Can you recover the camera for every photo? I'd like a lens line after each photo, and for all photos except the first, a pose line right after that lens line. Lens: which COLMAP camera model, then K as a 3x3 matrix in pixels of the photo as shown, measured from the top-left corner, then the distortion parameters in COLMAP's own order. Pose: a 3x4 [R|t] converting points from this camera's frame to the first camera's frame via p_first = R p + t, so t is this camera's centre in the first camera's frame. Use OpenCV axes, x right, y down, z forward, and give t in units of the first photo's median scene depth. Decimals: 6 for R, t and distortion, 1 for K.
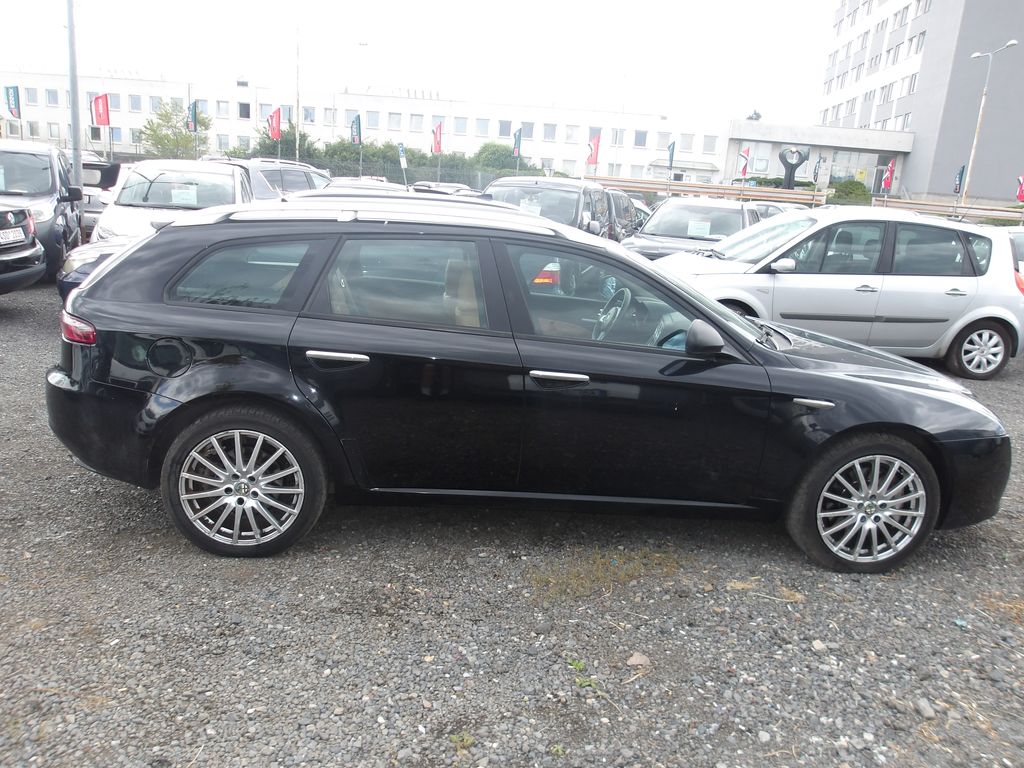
lens RADIAL K [[860.7, 0, 512.0], [0, 860.7, 384.0], [0, 0, 1]] dist [0.004334, -0.010018]
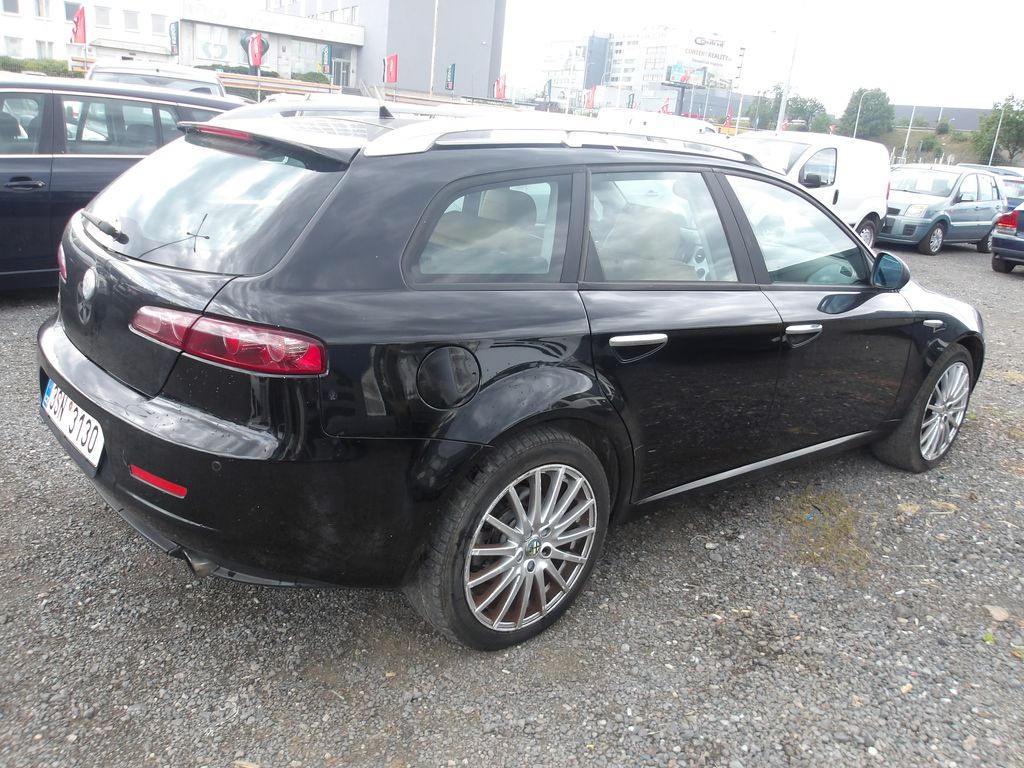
lens RADIAL K [[860.7, 0, 512.0], [0, 860.7, 384.0], [0, 0, 1]] dist [0.004334, -0.010018]
pose [[0.822204, -0.161288, 0.545864, -0.638196], [0.095228, 0.984475, 0.147448, -0.103912], [-0.561171, -0.069251, 0.824798, 0.420618]]
